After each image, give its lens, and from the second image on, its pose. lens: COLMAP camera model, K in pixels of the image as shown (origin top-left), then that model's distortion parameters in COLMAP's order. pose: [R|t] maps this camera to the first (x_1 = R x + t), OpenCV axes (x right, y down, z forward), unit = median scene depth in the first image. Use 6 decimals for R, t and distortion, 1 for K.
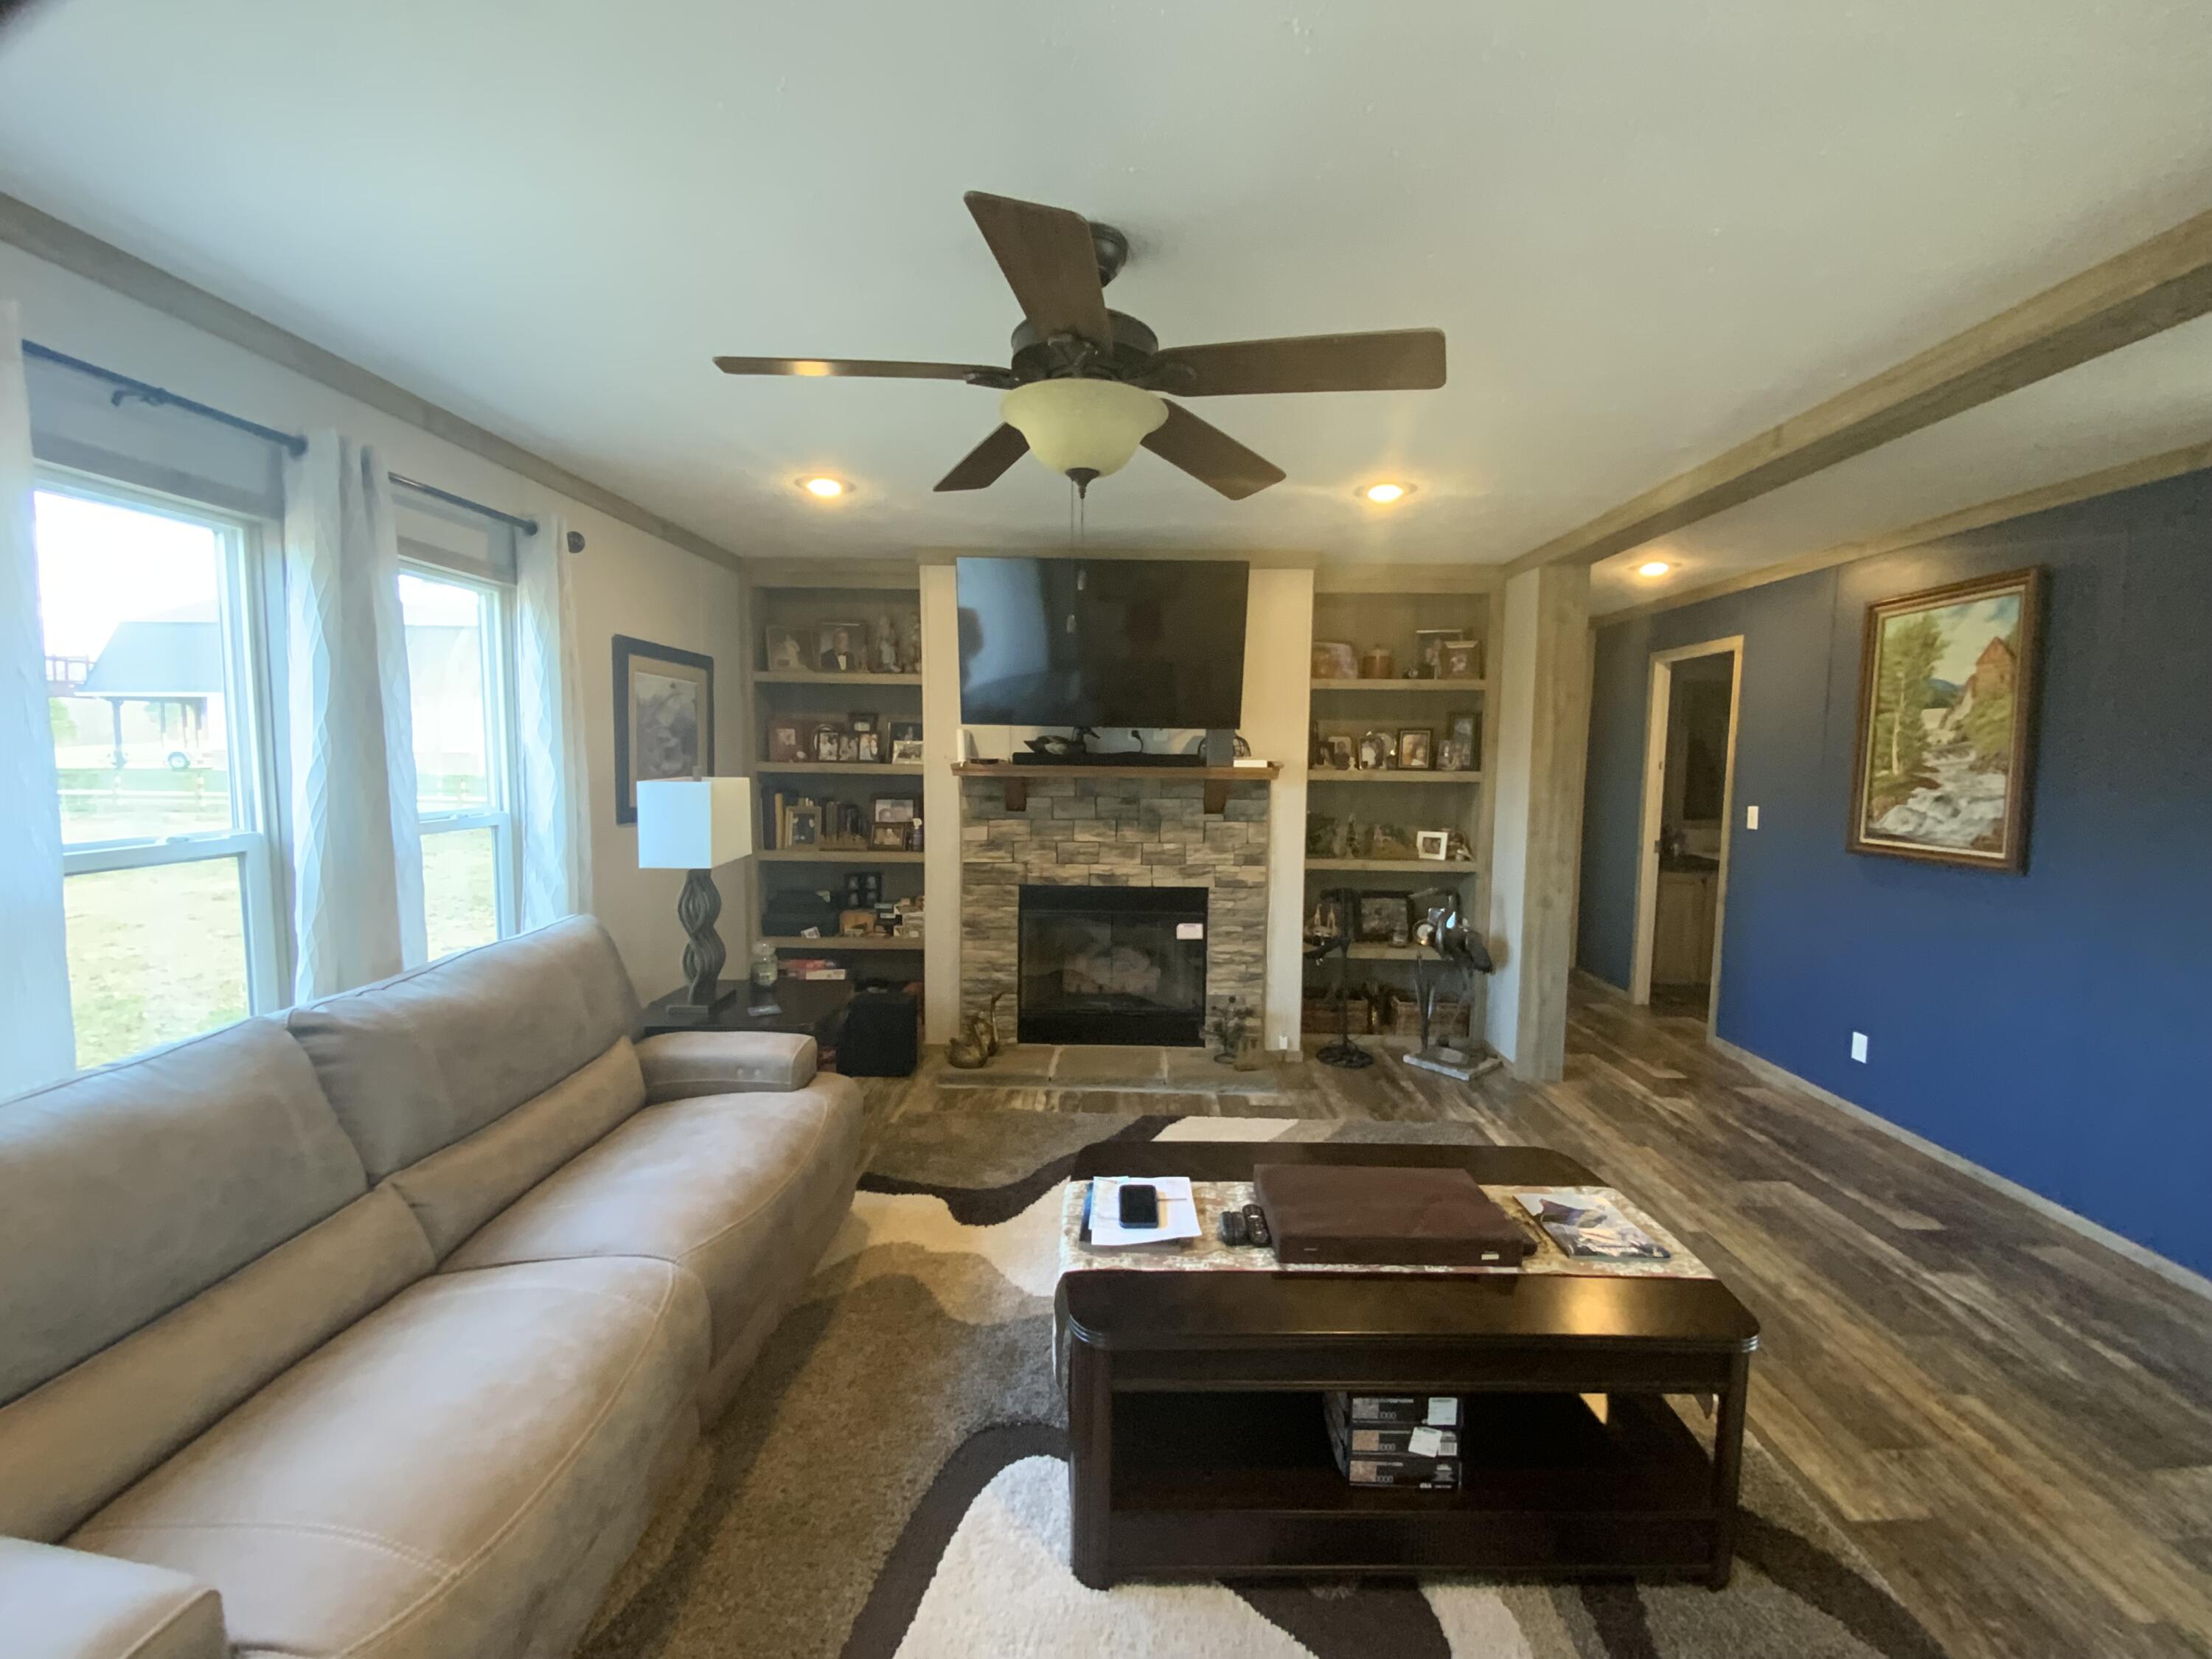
lens RADIAL K [[1002.0, 0, 1116.3], [0, 1002.0, 824.7], [0, 0, 1]] dist [-0.000014, -0.003295]
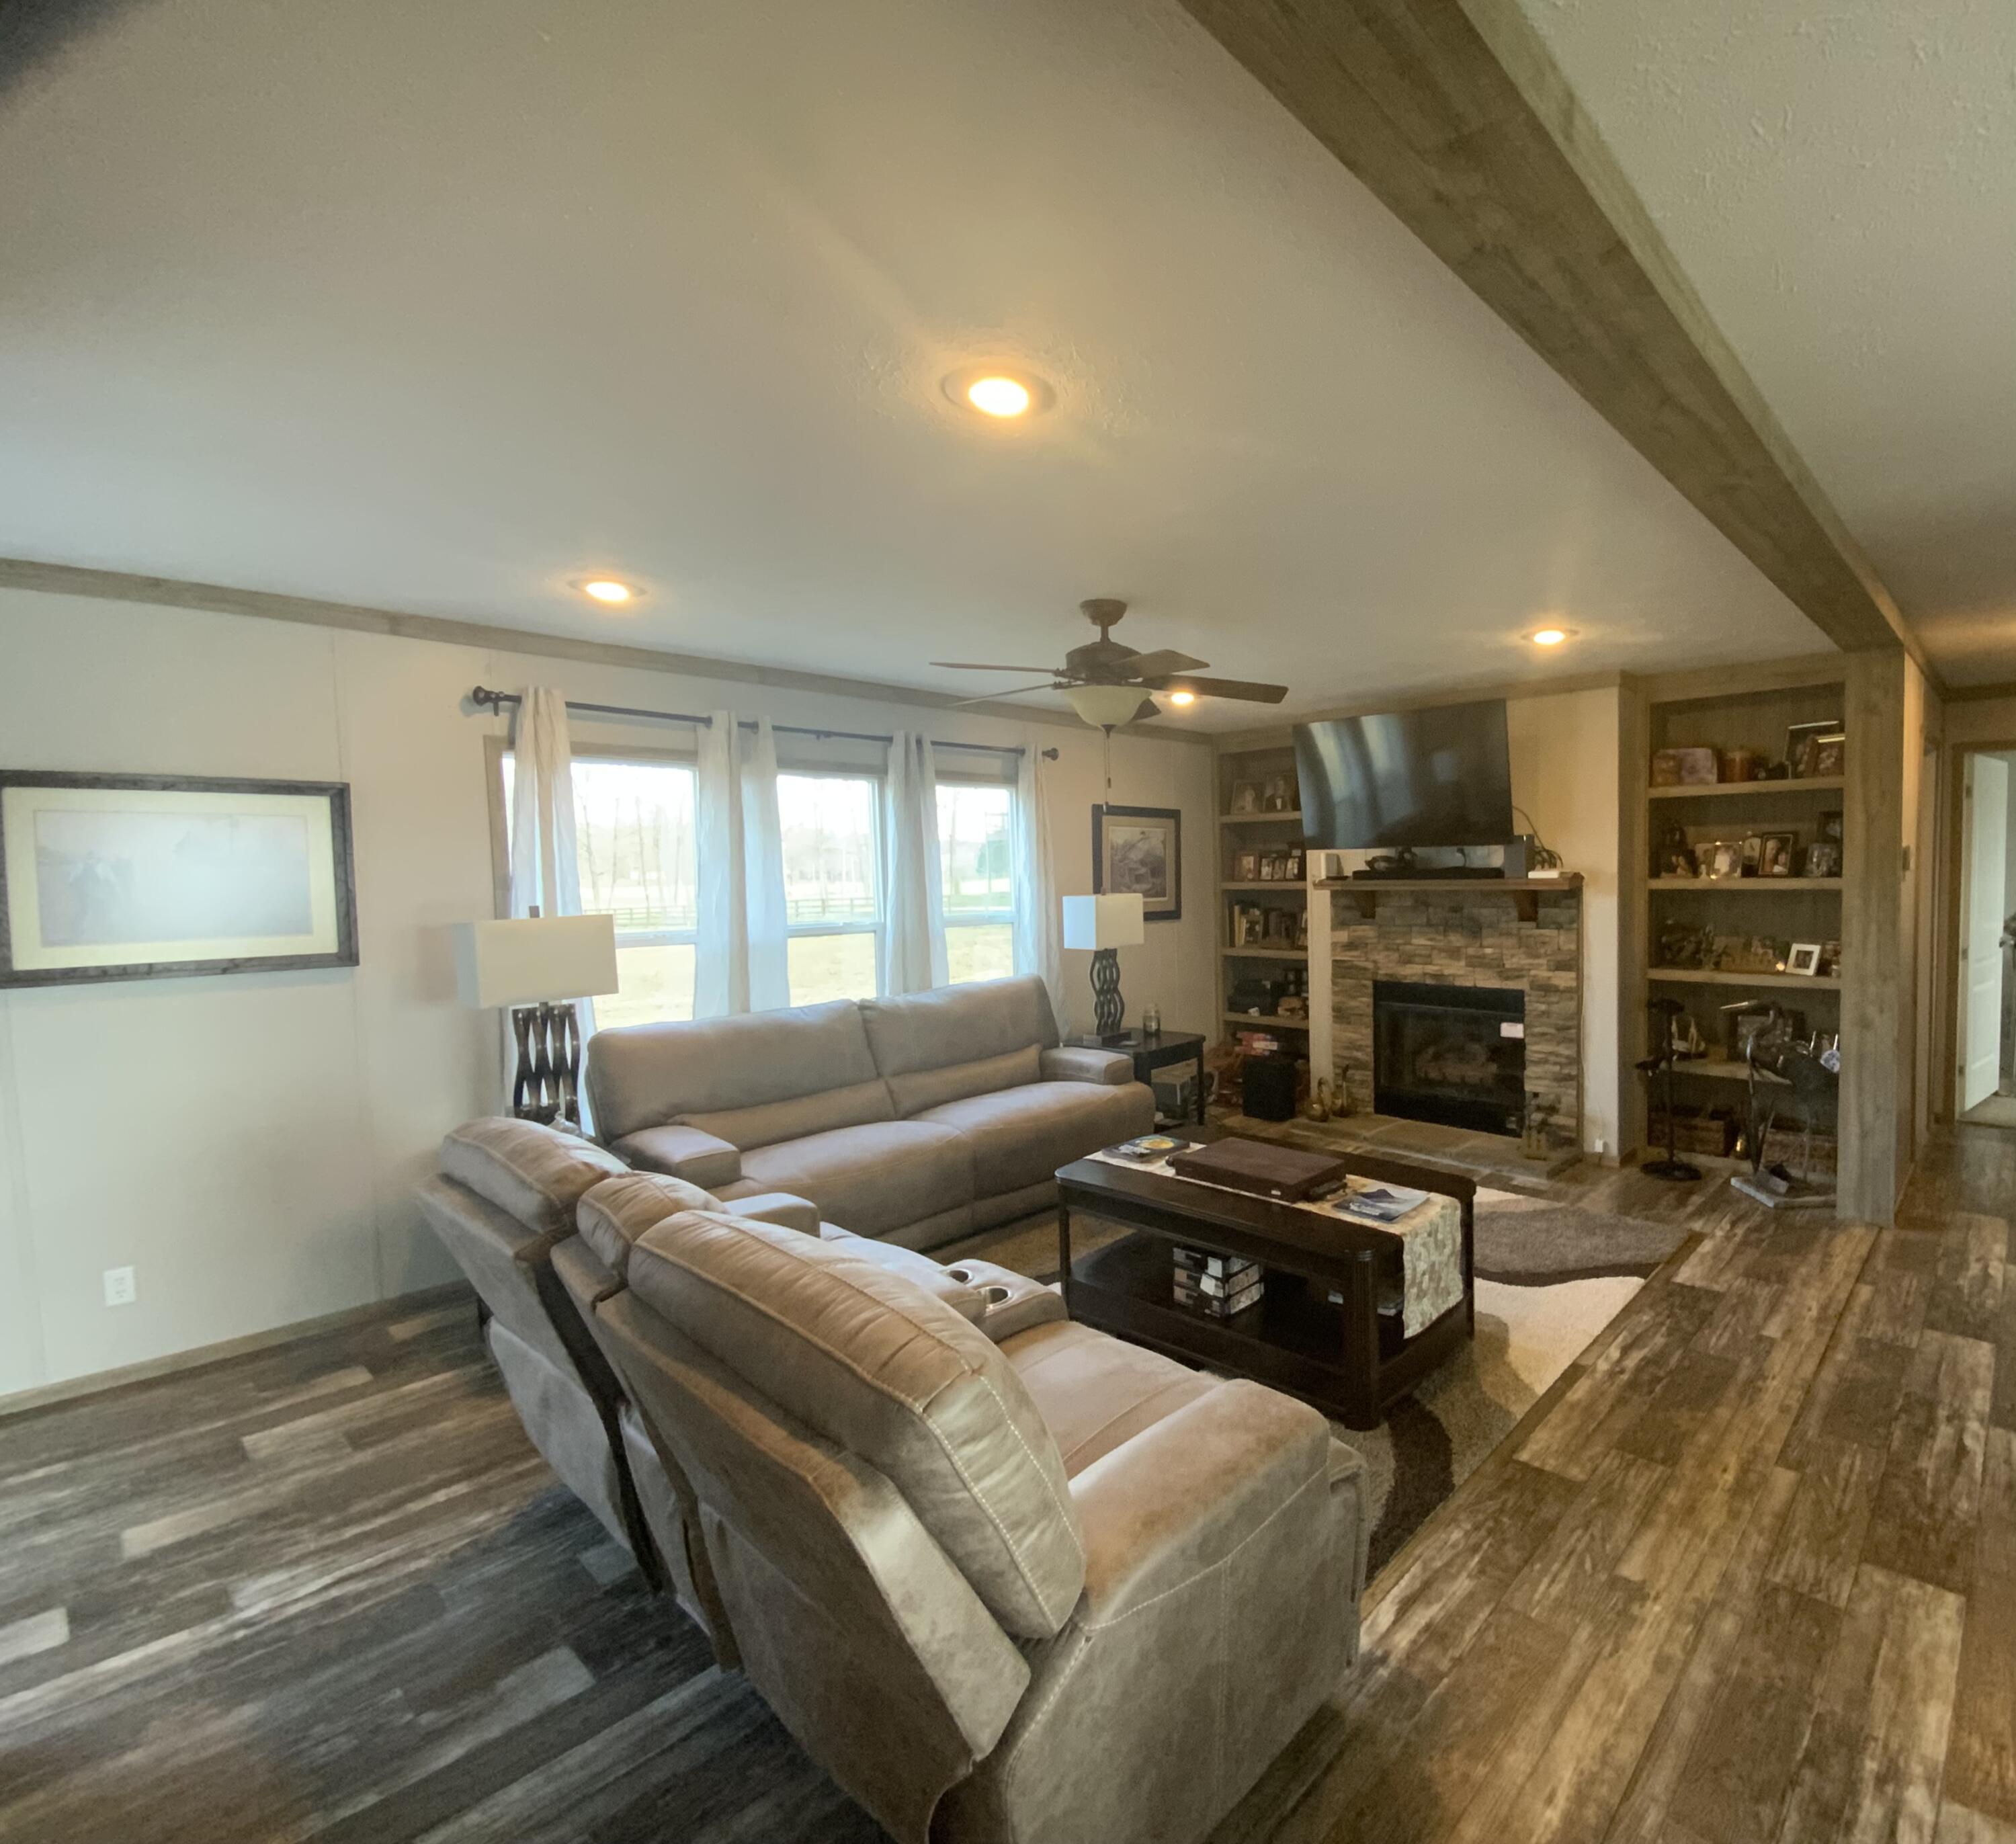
lens RADIAL K [[1011.8, 0, 1014.4], [0, 1011.8, 927.8], [0, 0, 1]] dist [0.003912, -0.001778]
pose [[0.681786, 0.013374, -0.731429, 0.514082], [-0.028600, 0.999556, -0.008381, 0.020488], [0.730992, 0.026633, 0.681866, -0.151883]]
